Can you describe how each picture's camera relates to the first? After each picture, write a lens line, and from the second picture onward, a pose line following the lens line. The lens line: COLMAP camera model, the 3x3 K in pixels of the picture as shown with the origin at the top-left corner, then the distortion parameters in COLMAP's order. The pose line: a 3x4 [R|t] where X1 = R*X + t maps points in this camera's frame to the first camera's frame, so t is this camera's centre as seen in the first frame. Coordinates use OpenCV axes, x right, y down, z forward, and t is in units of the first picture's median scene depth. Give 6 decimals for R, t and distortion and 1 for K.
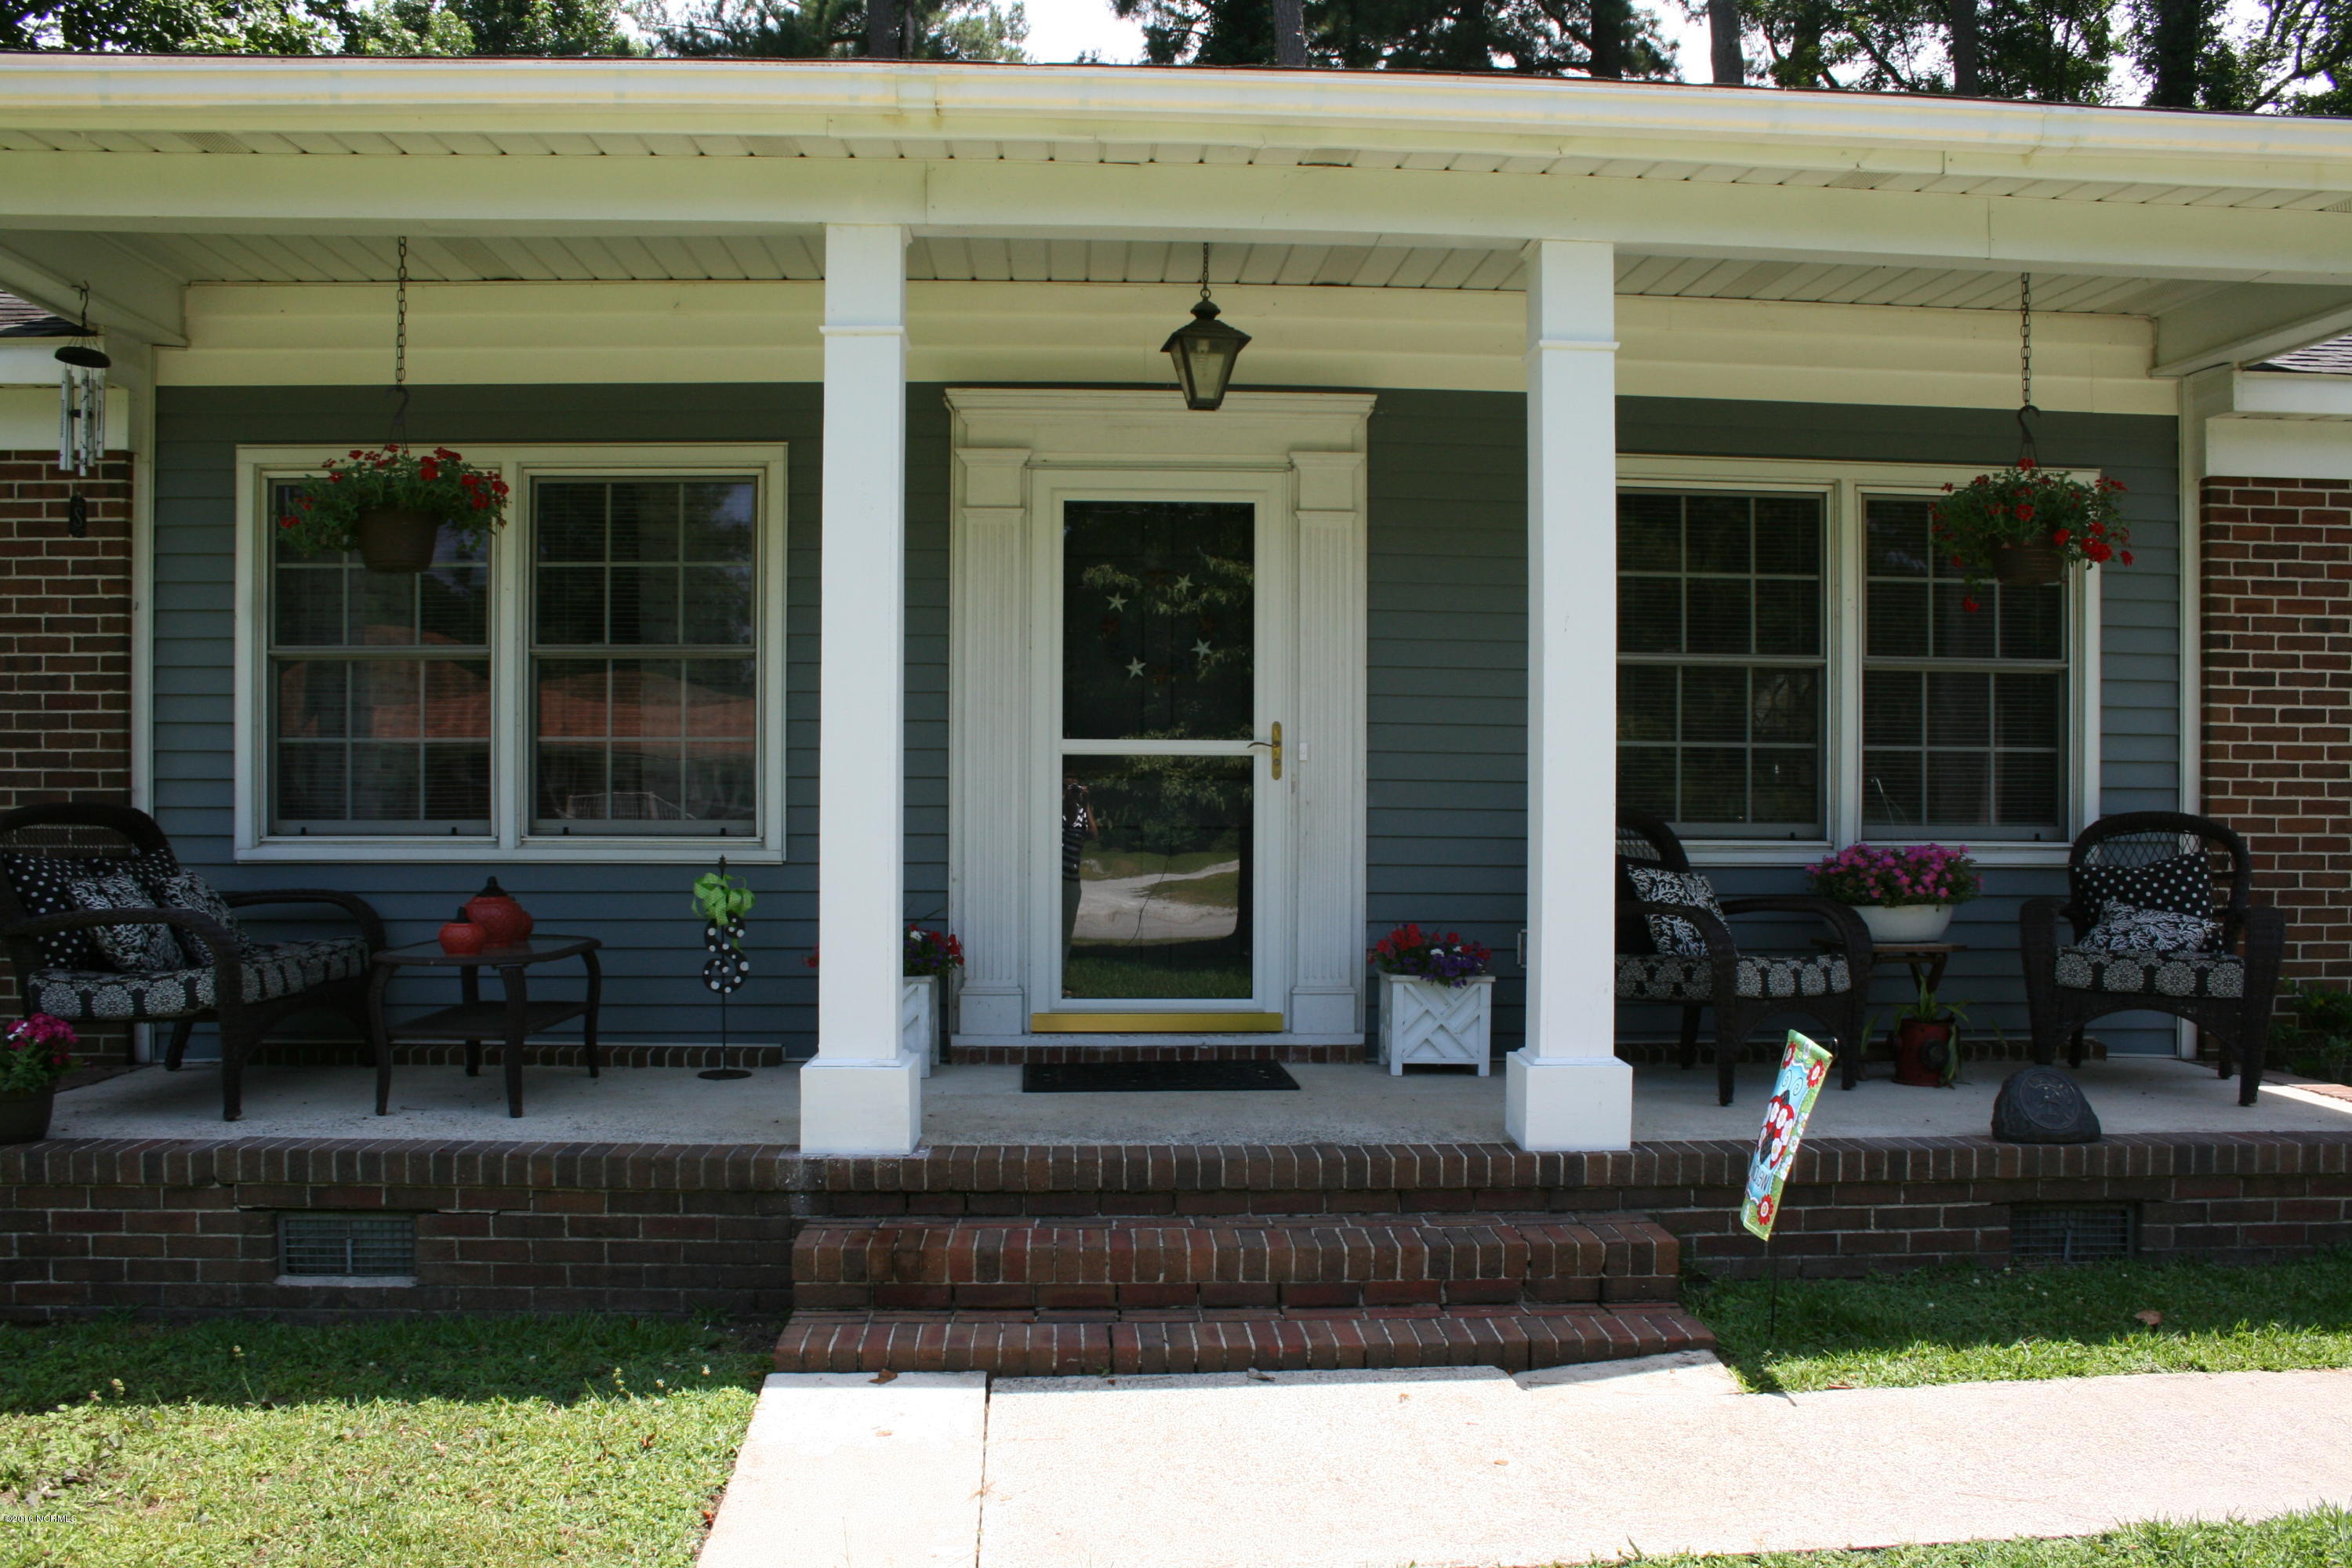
lens RADIAL K [[1969.5, 0, 1168.4], [0, 1969.5, 813.2], [0, 0, 1]] dist [-0.158197, 0.139787]
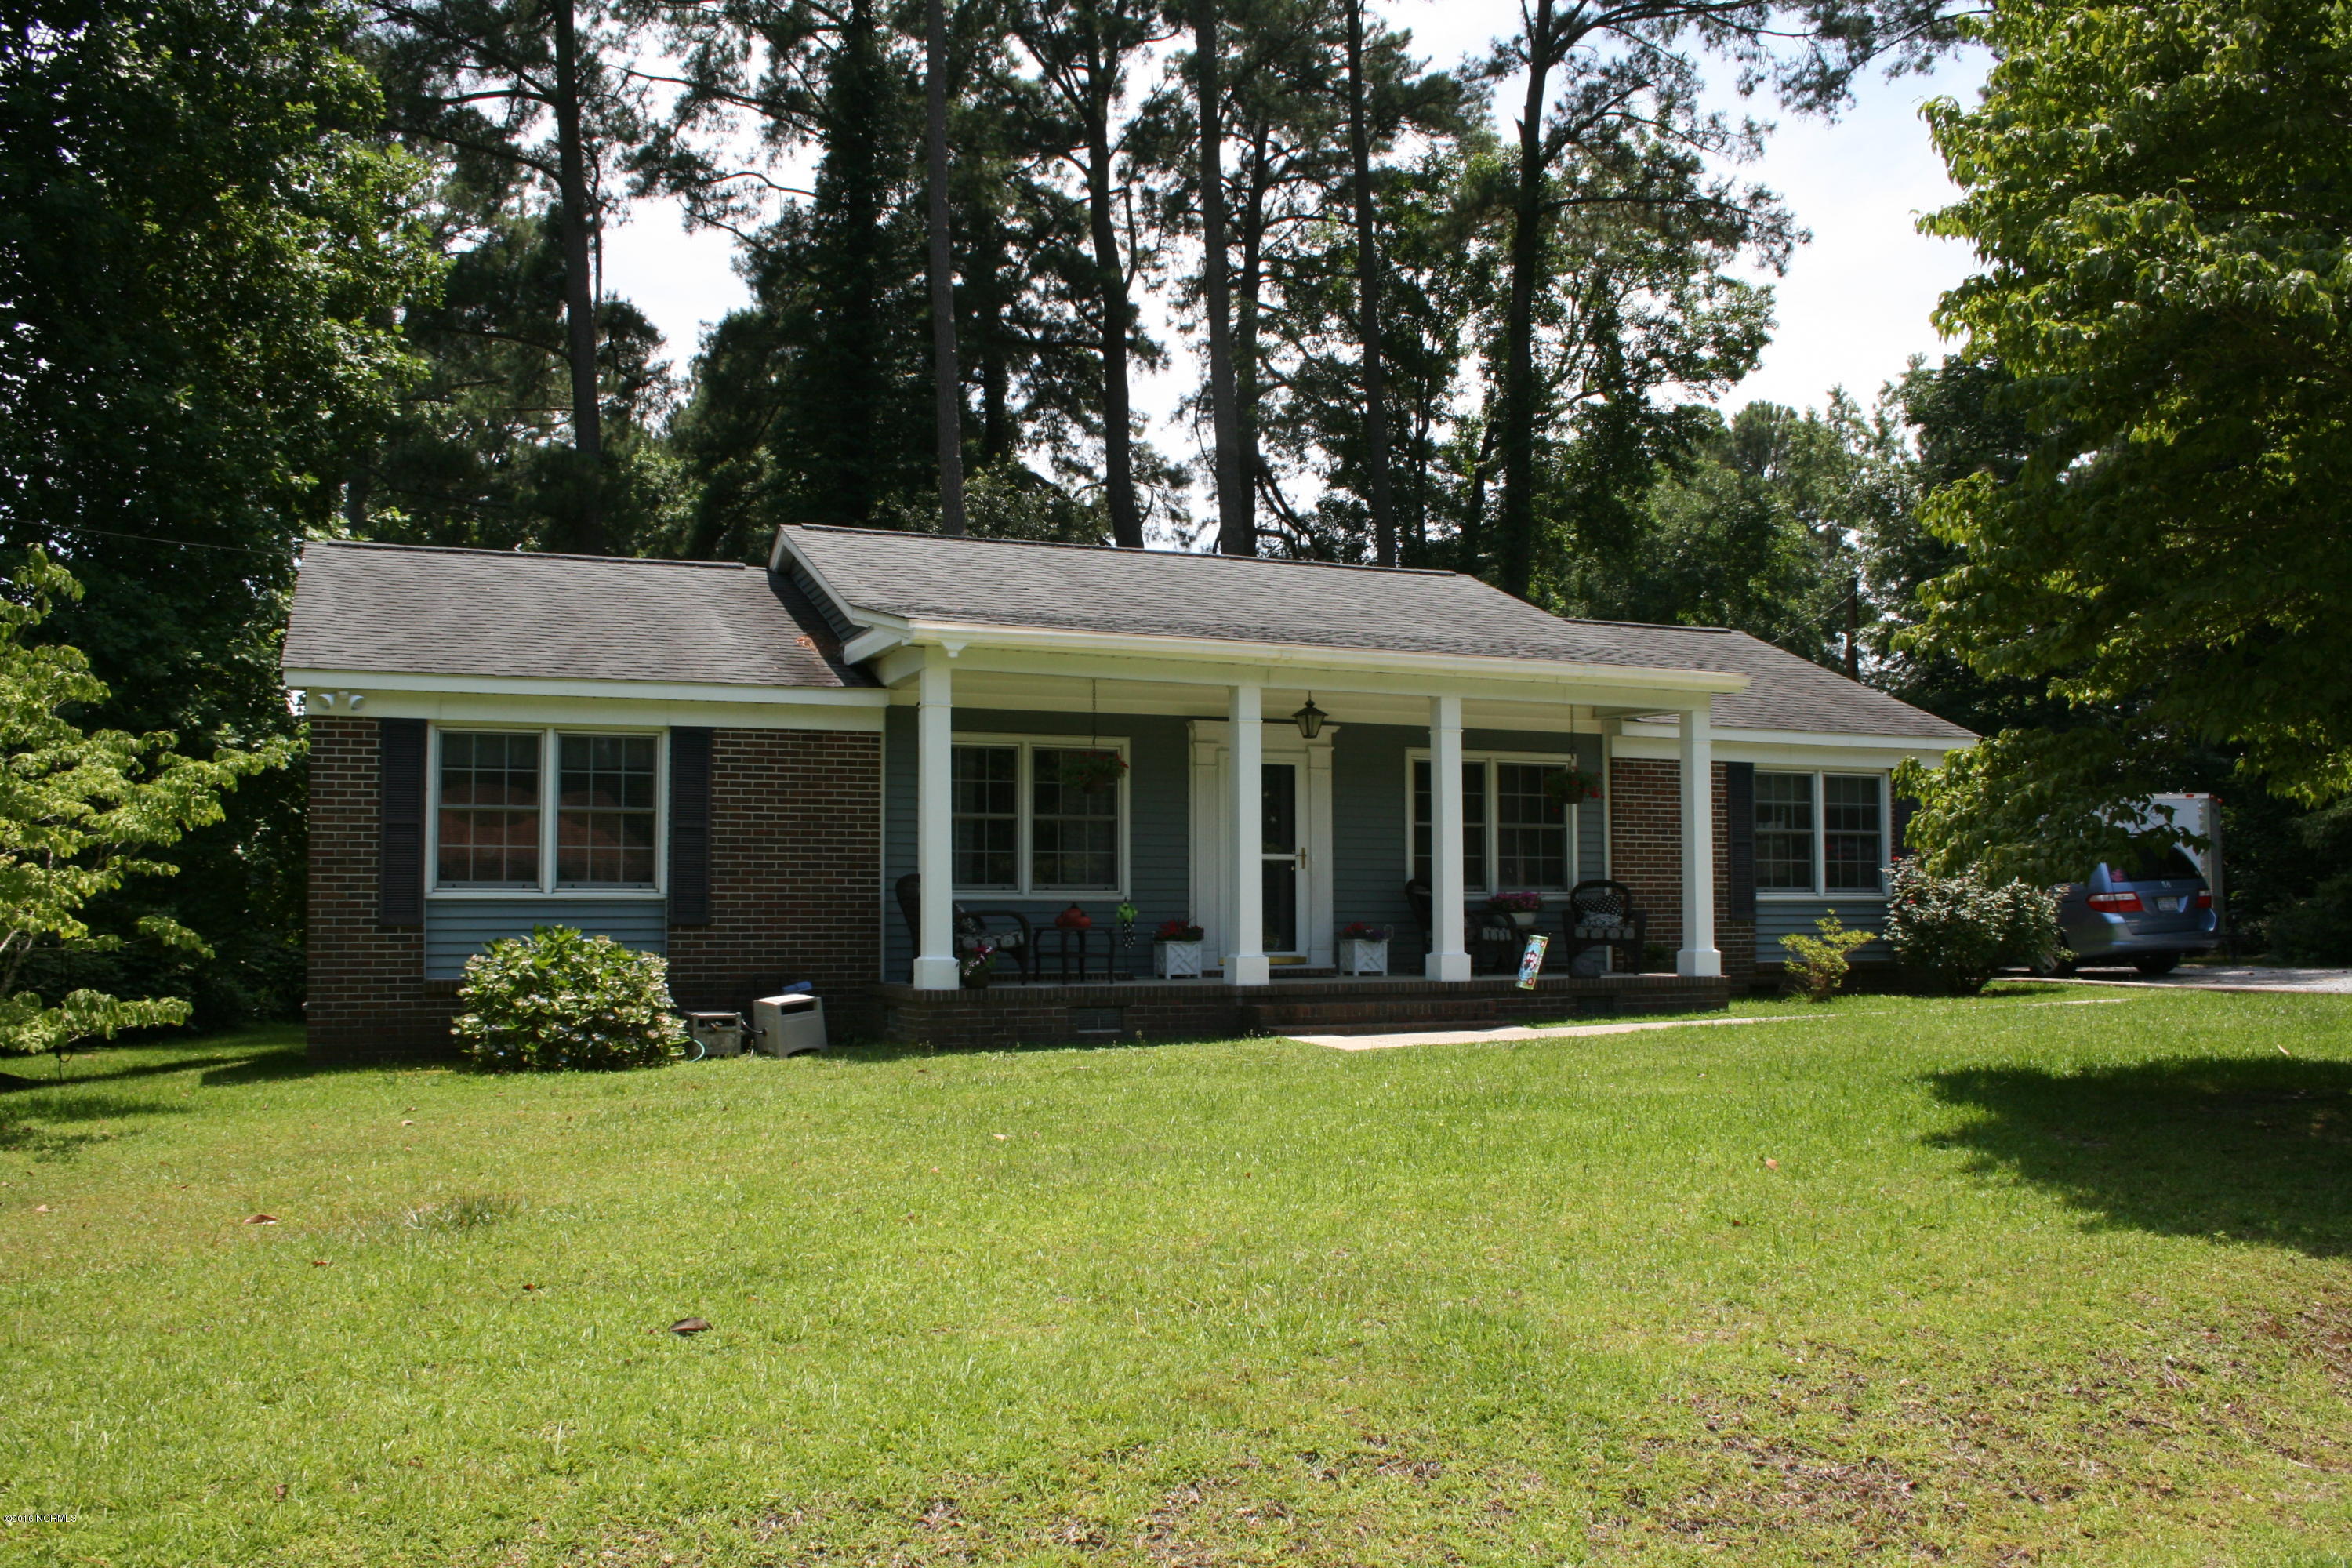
lens RADIAL K [[1969.5, 0, 1168.4], [0, 1969.5, 813.2], [0, 0, 1]] dist [-0.158197, 0.139787]
pose [[0.943995, 0.009980, 0.329808, -0.990152], [0.011520, 0.997936, -0.063171, 0.073254], [-0.329758, 0.063433, 0.941932, -1.444598]]
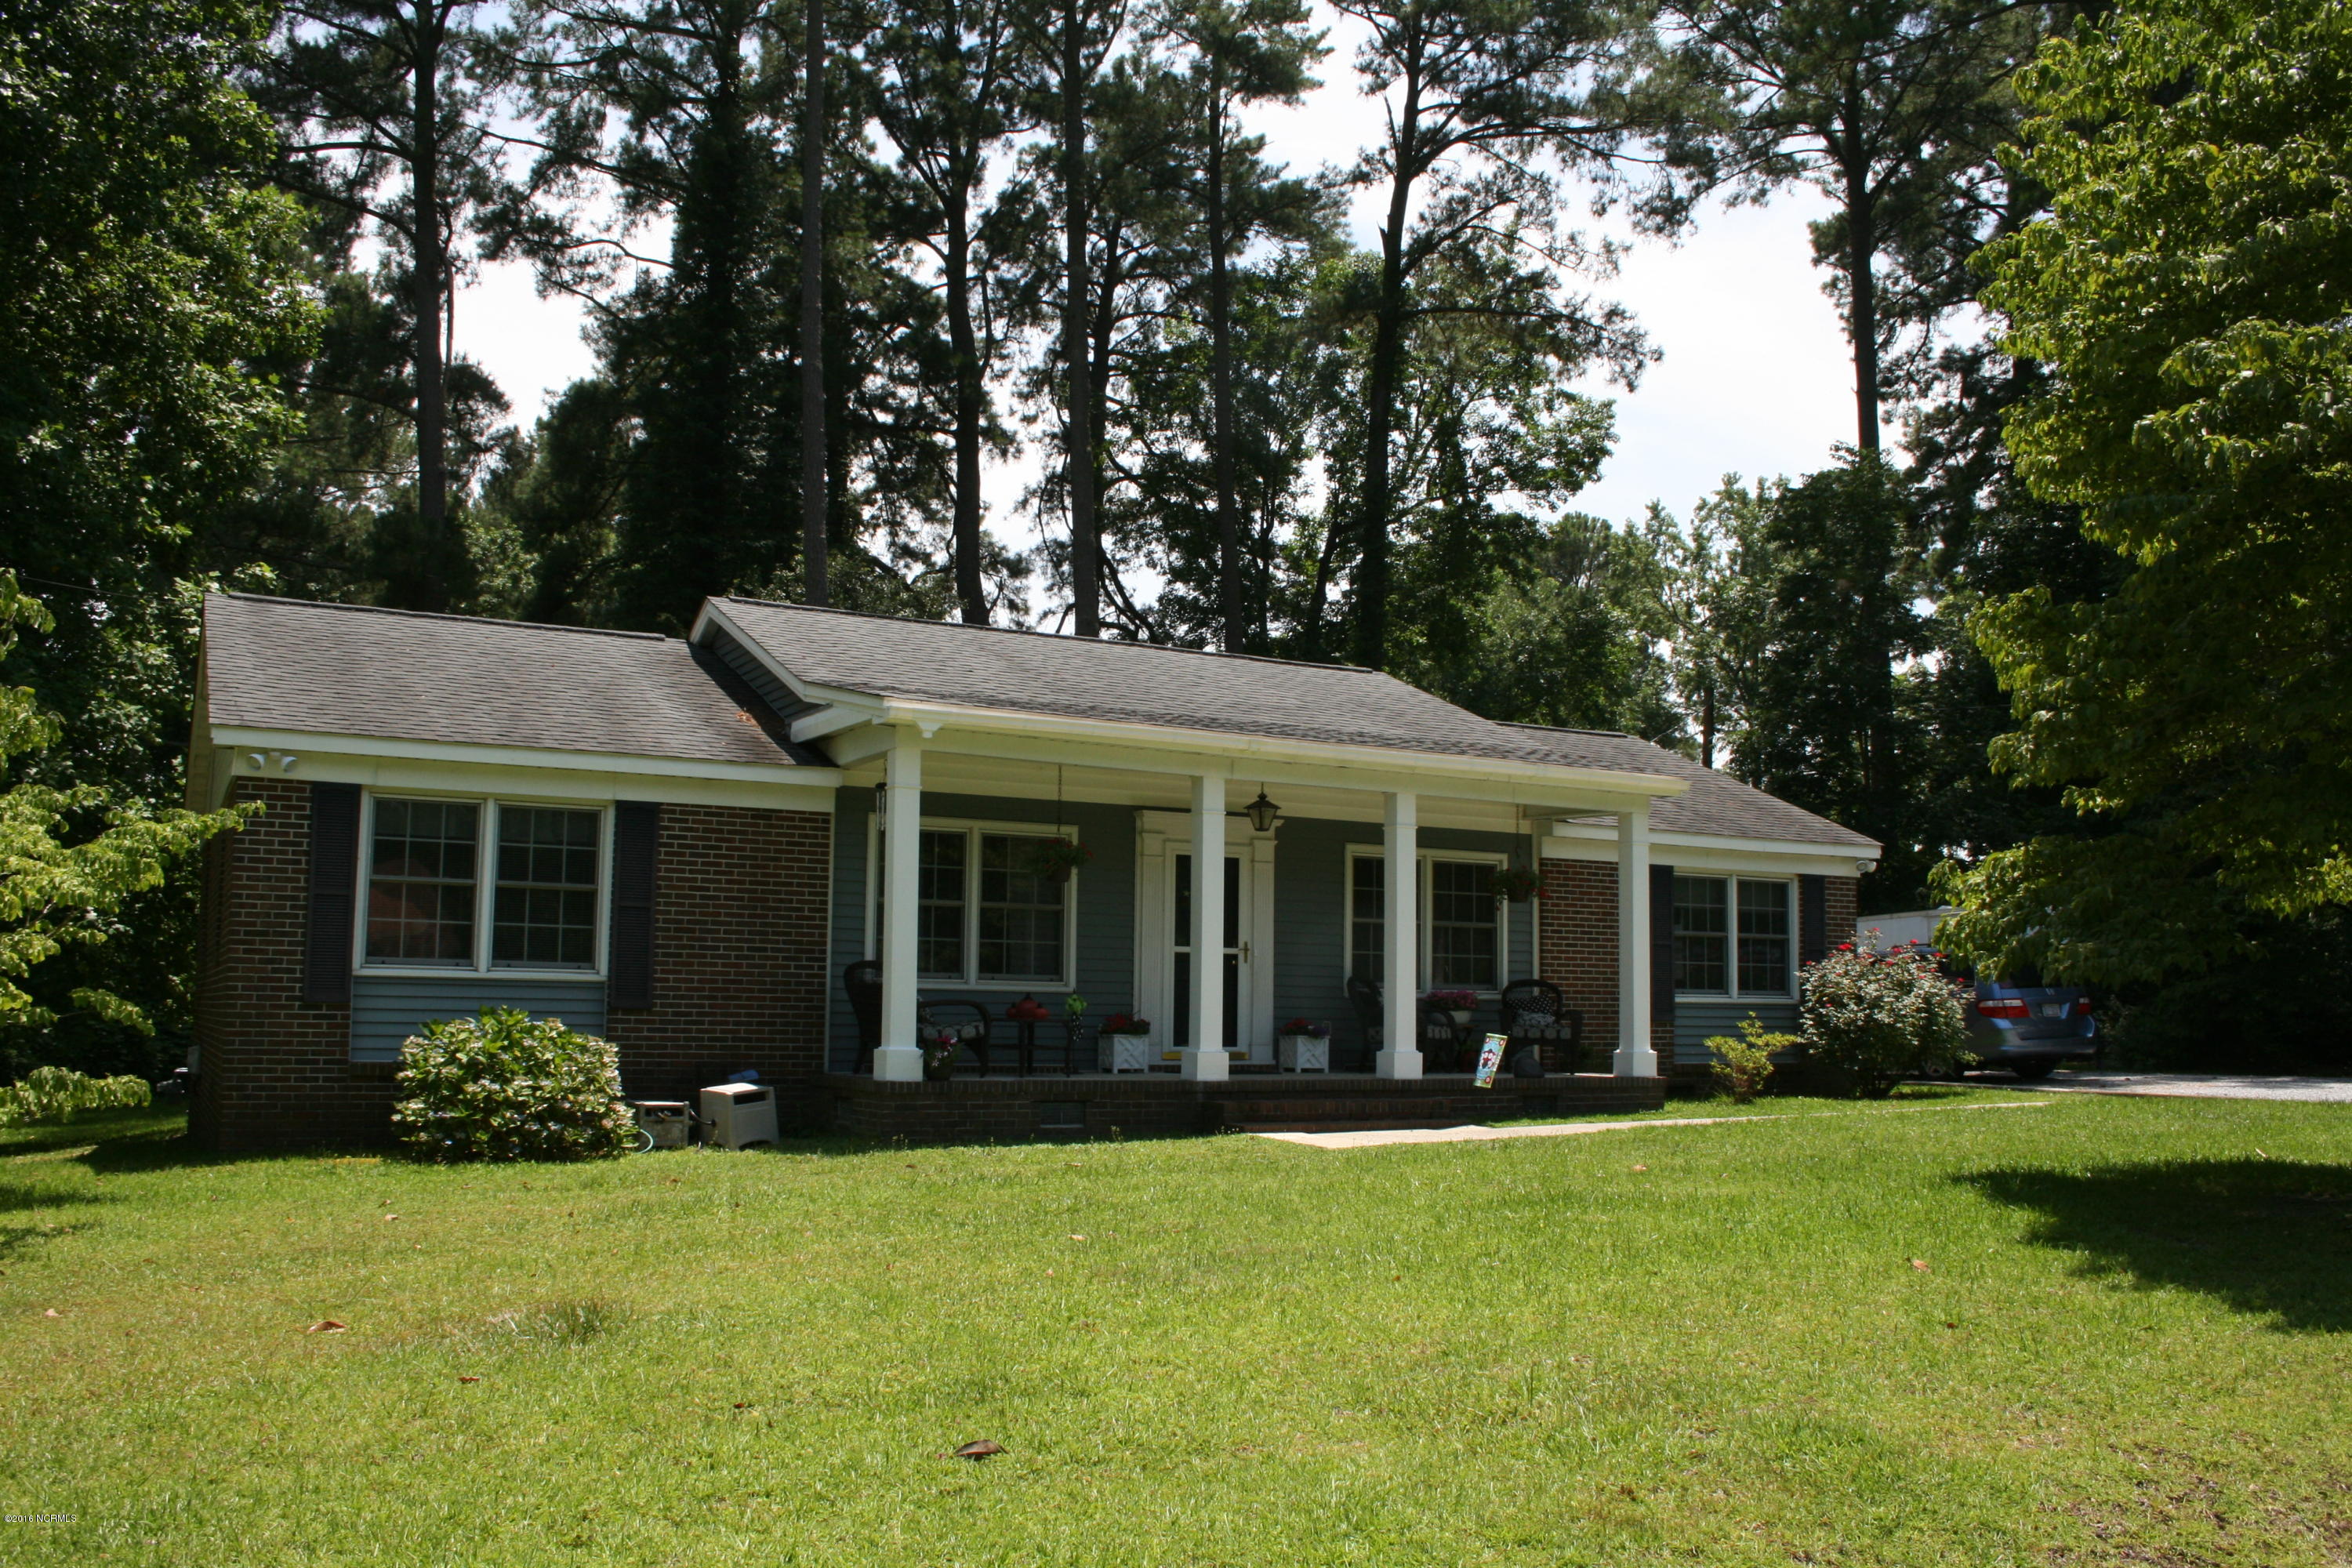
lens RADIAL K [[1969.5, 0, 1168.4], [0, 1969.5, 813.2], [0, 0, 1]] dist [-0.158197, 0.139787]
pose [[0.902821, 0.050451, 0.427046, -1.163285], [-0.003648, 0.993956, -0.109715, 0.072060], [-0.430000, 0.097495, 0.897549, -1.327104]]
